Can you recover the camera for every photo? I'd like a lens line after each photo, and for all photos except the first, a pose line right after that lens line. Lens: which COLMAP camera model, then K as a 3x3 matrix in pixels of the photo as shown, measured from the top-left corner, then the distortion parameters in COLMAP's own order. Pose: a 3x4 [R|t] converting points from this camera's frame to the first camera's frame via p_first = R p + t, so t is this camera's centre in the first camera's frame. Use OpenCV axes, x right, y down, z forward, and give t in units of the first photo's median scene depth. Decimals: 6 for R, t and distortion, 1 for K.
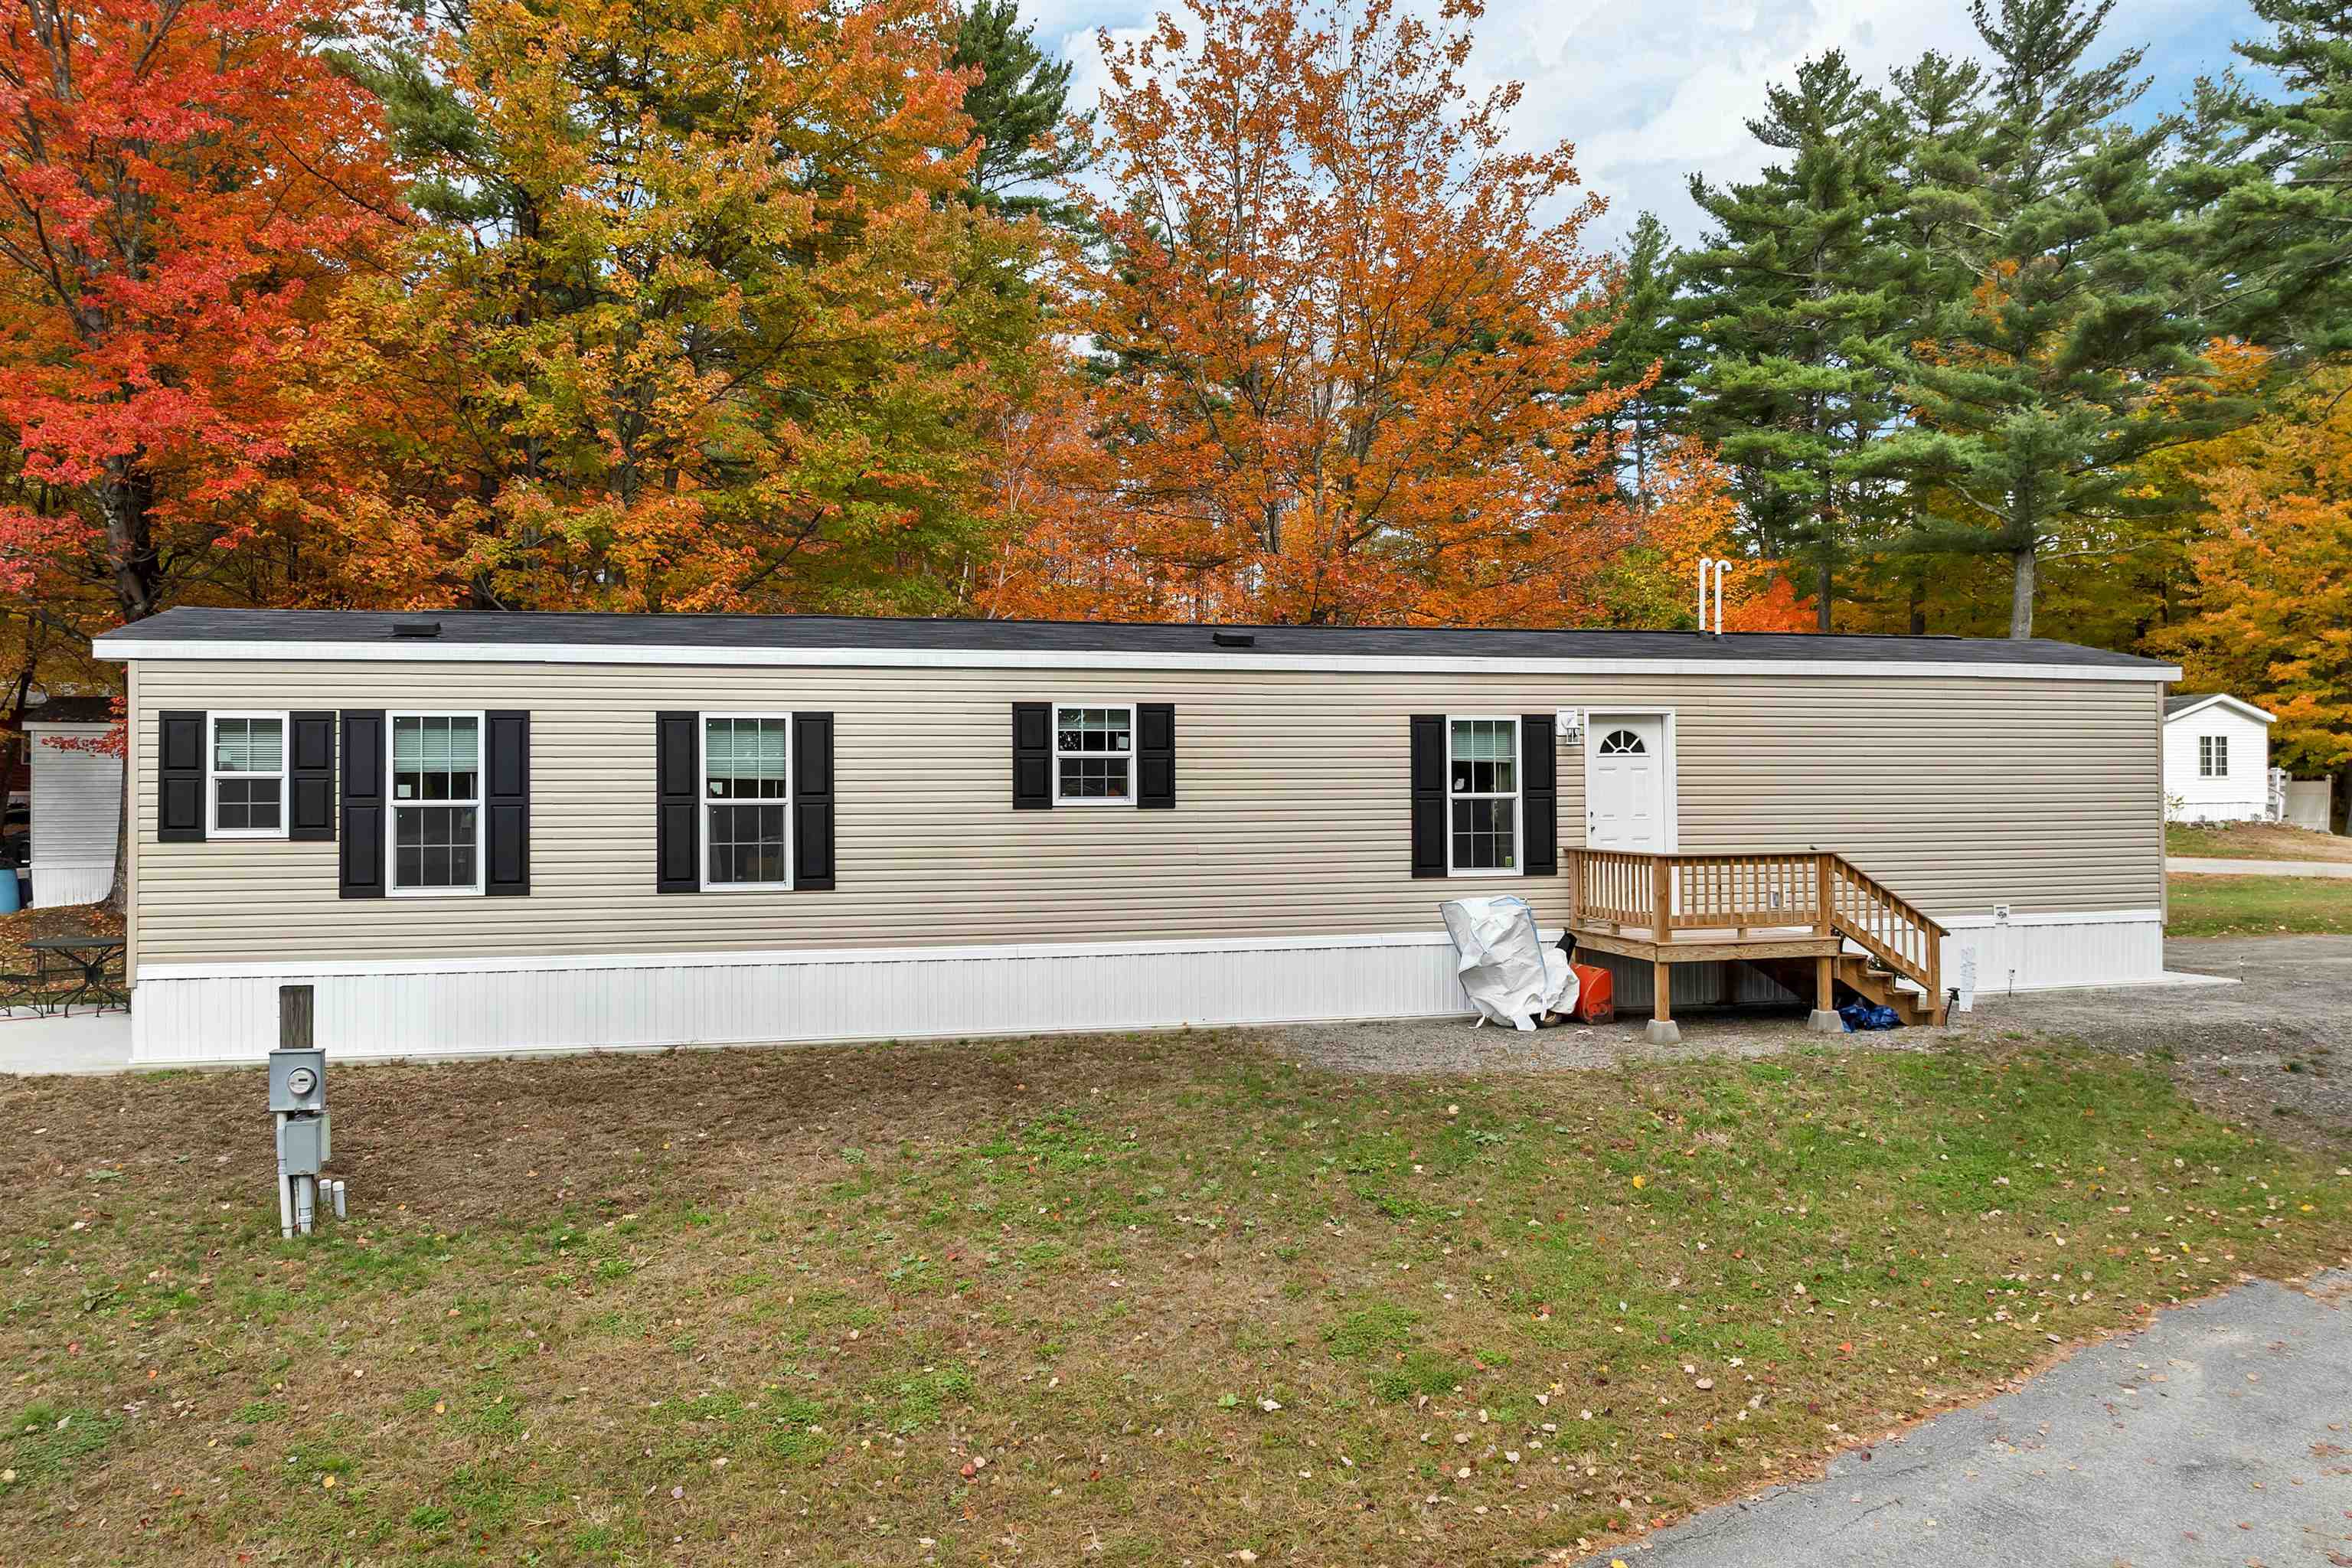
lens RADIAL K [[1687.3, 0, 1174.0], [0, 1687.3, 768.8], [0, 0, 1]] dist [-0.037568, 0.008617]
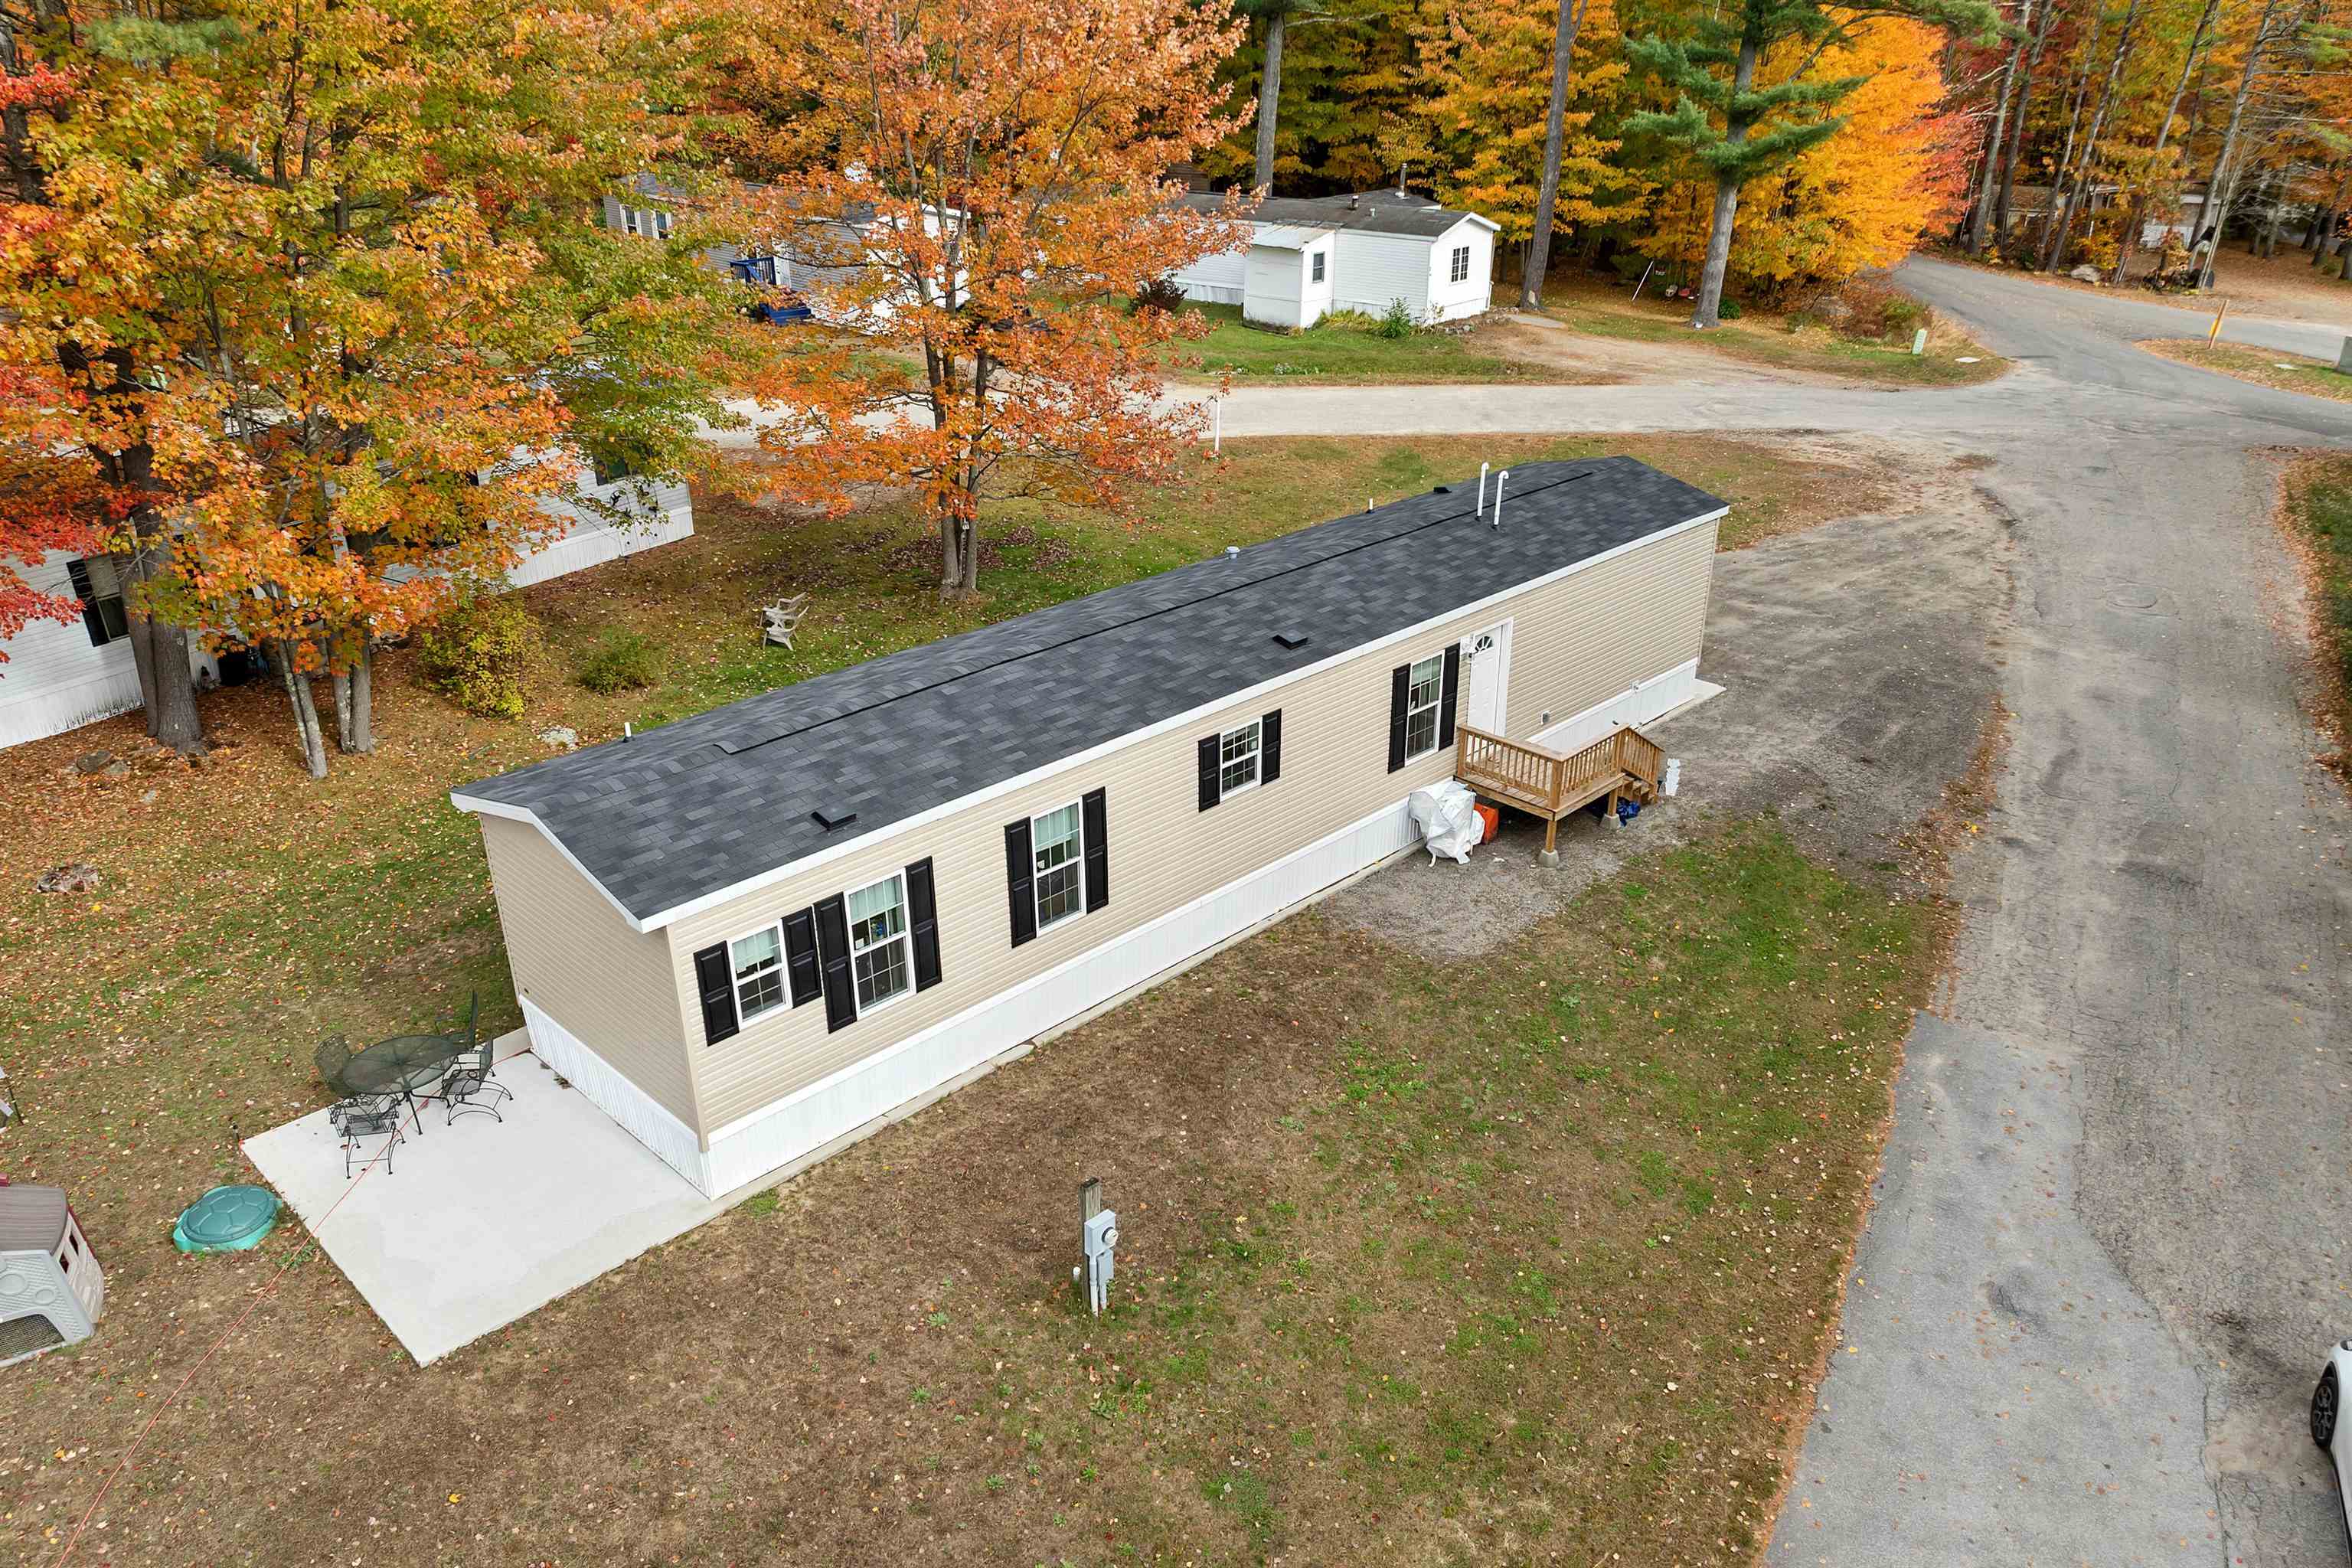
lens RADIAL K [[1687.3, 0, 1177.7], [0, 1687.3, 877.4], [0, 0, 1]] dist [-0.037568, 0.008617]
pose [[0.852472, -0.238438, 0.465229, -0.758346], [-0.007865, 0.883976, 0.467465, -0.569216], [-0.522713, -0.402160, 0.751690, -0.054766]]
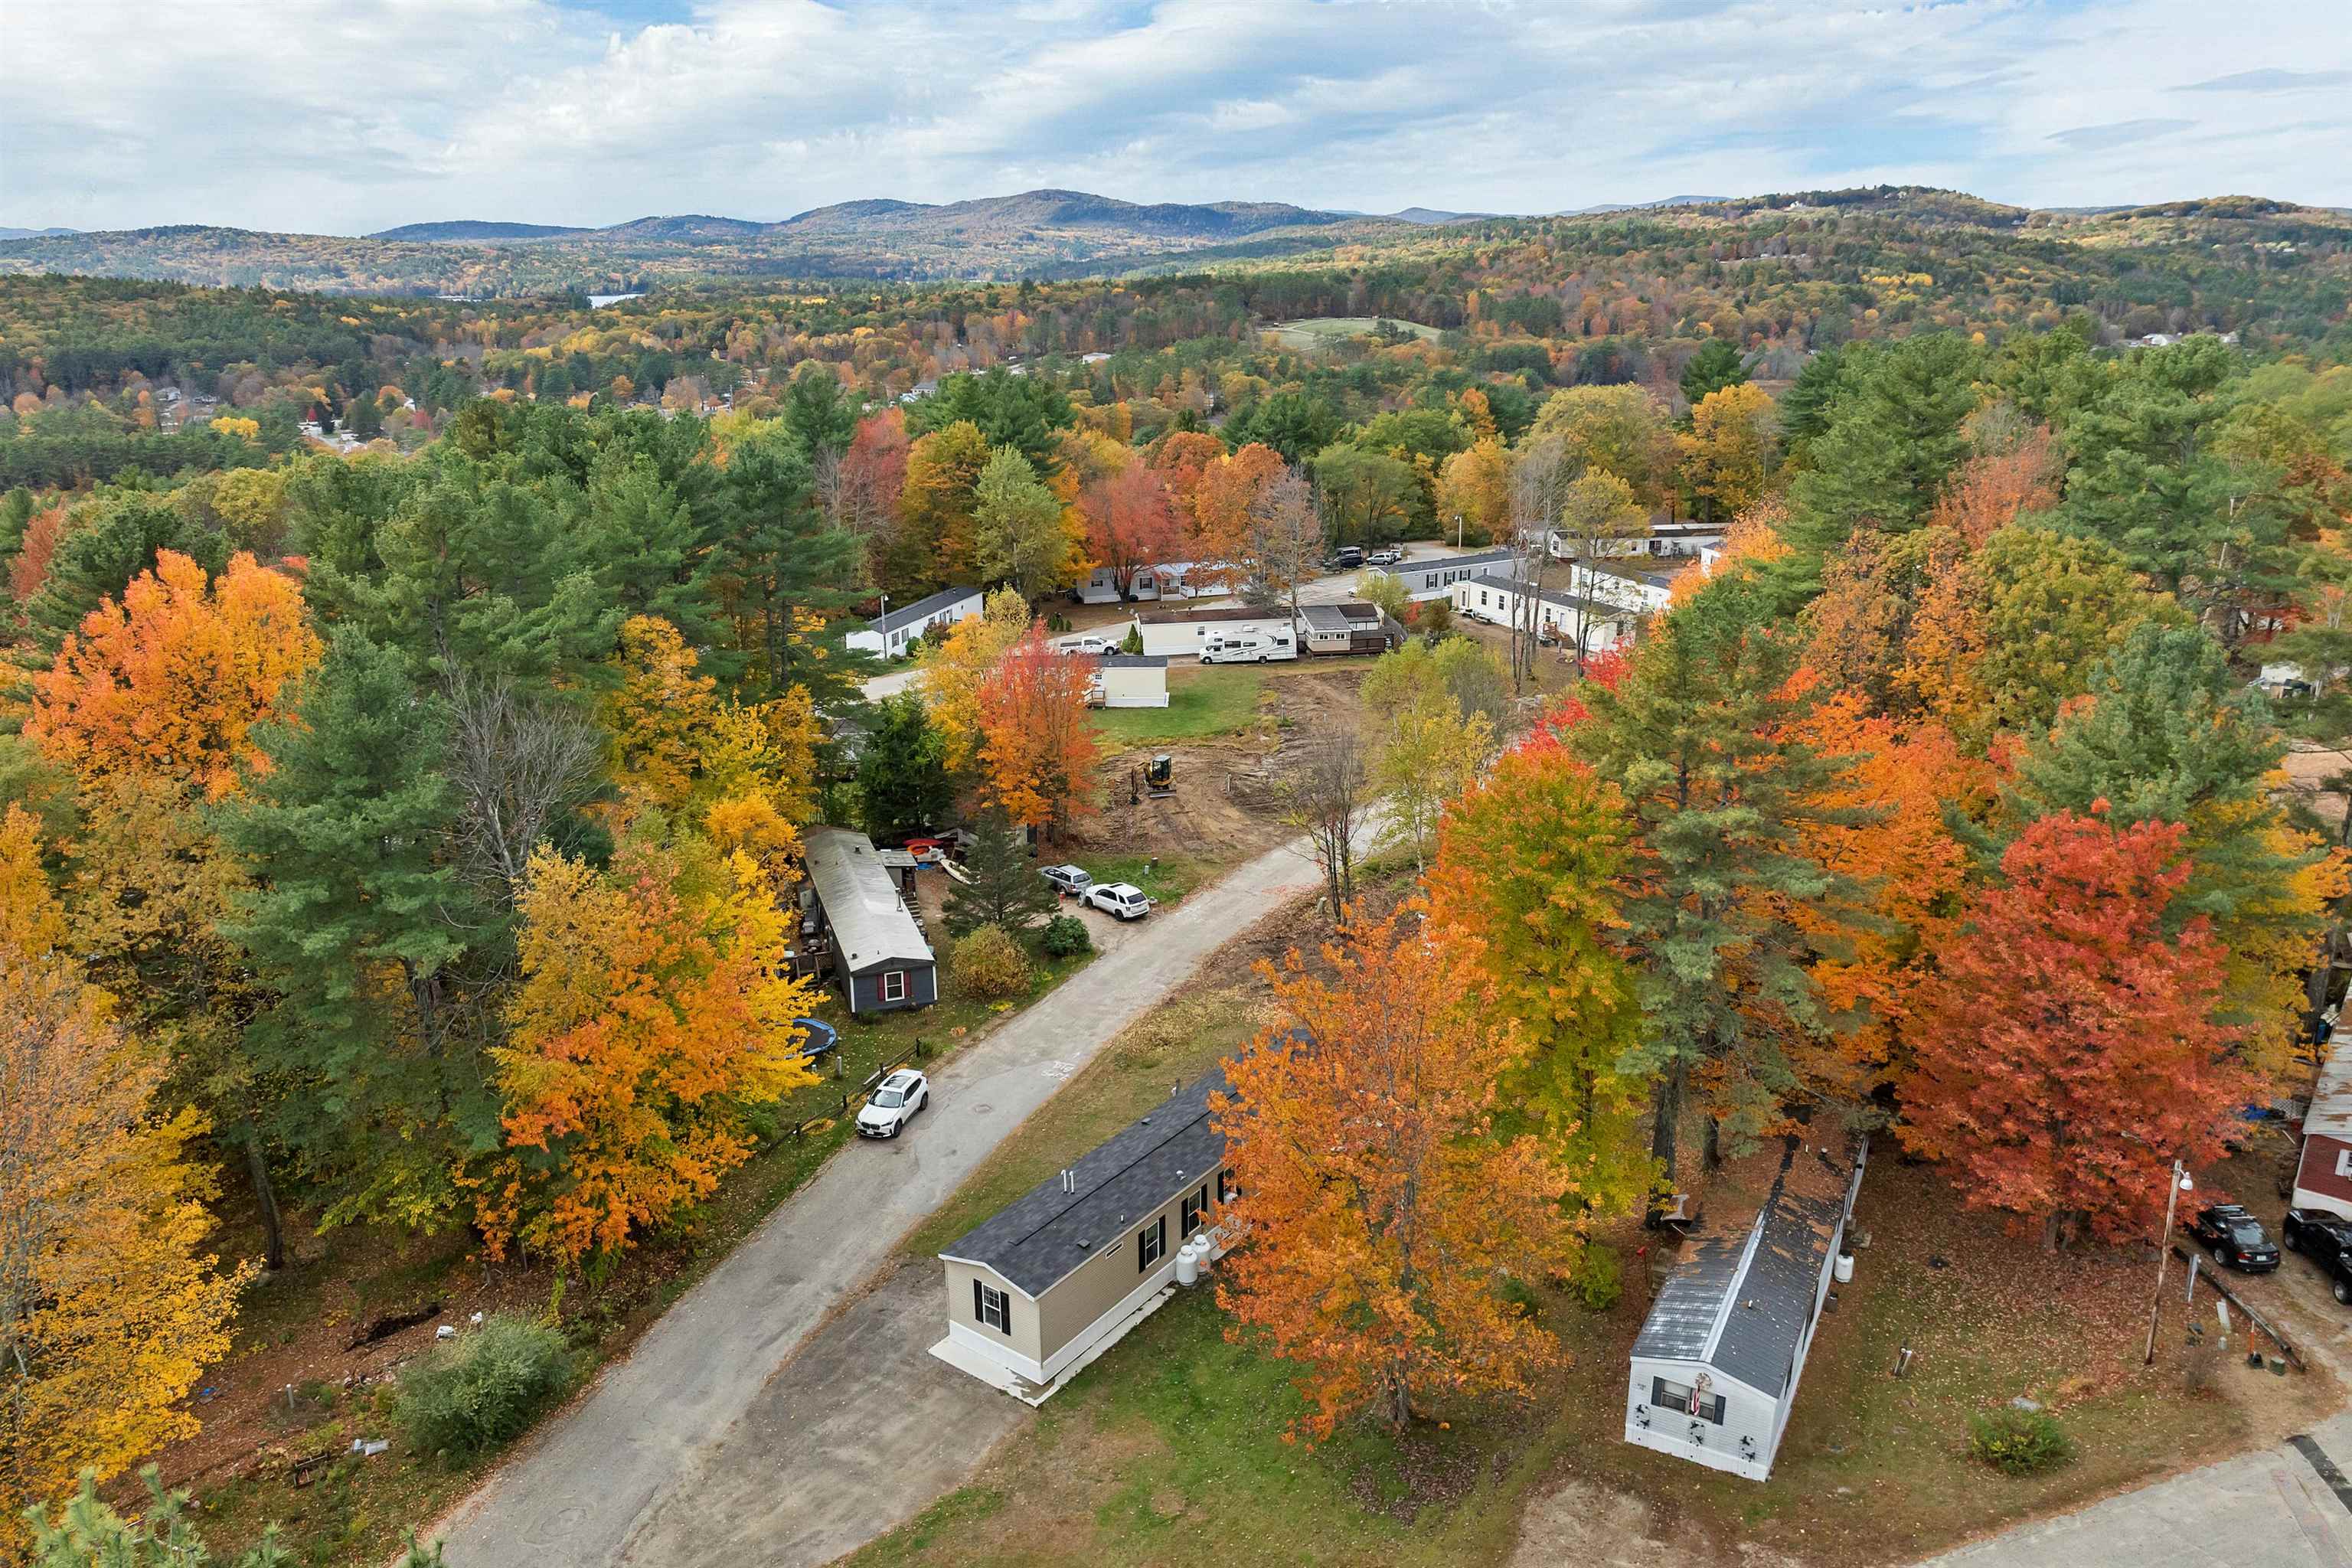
lens RADIAL K [[1687.3, 0, 1178.7], [0, 1687.3, 779.9], [0, 0, 1]] dist [-0.037568, 0.008617]
pose [[-0.764906, 0.207501, -0.609805, 2.349968], [0.017179, 0.952928, 0.302709, -2.135601], [0.643912, 0.221068, -0.732465, 3.974944]]
